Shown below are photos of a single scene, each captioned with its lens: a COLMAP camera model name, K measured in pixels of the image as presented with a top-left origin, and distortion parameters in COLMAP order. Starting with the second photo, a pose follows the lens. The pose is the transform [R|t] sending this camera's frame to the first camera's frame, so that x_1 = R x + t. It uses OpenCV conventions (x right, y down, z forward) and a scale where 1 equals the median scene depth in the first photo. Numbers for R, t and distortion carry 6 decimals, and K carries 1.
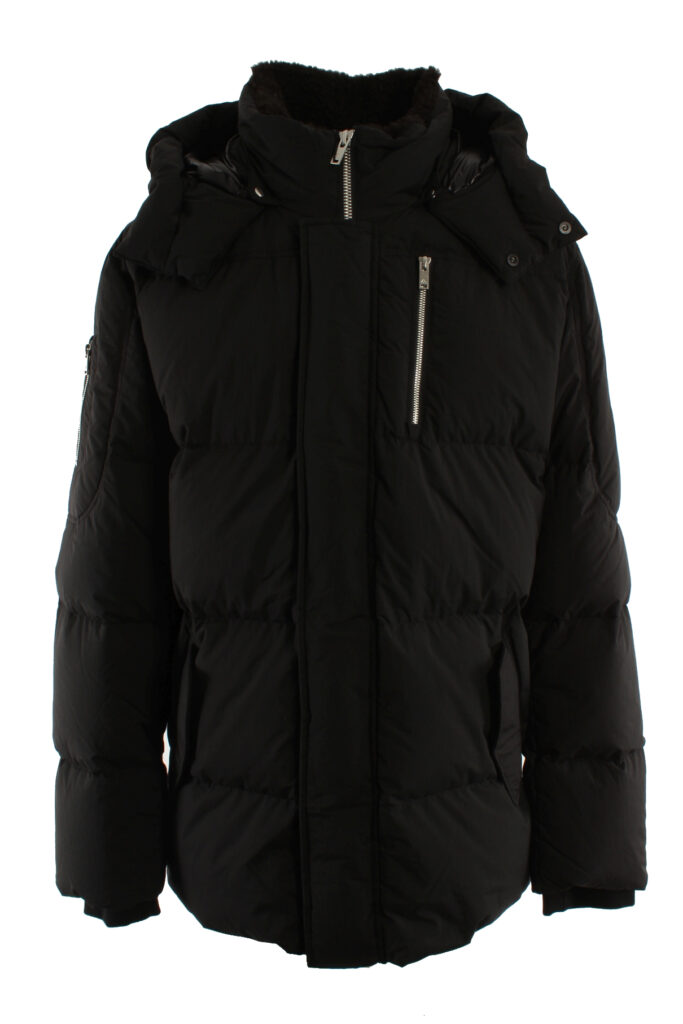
lens RADIAL K [[1117.7, 0, 341.5], [0, 1117.7, 512.0], [0, 0, 1]] dist [-0.094479, 0.034965]
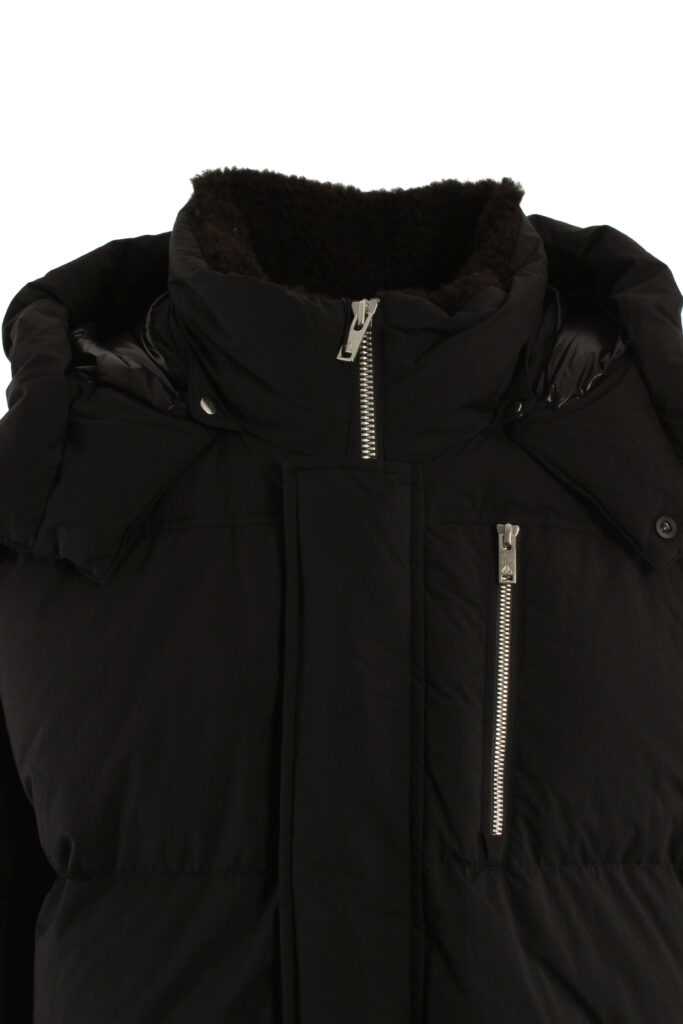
lens RADIAL K [[1812.3, 0, 341.5], [0, 1812.3, 512.0], [0, 0, 1]] dist [0.007756, 0.111491]
pose [[0.999750, -0.002840, 0.022184, -0.027453], [0.006337, 0.987227, -0.159193, -0.090867], [-0.021449, 0.159294, 0.986998, 0.108253]]
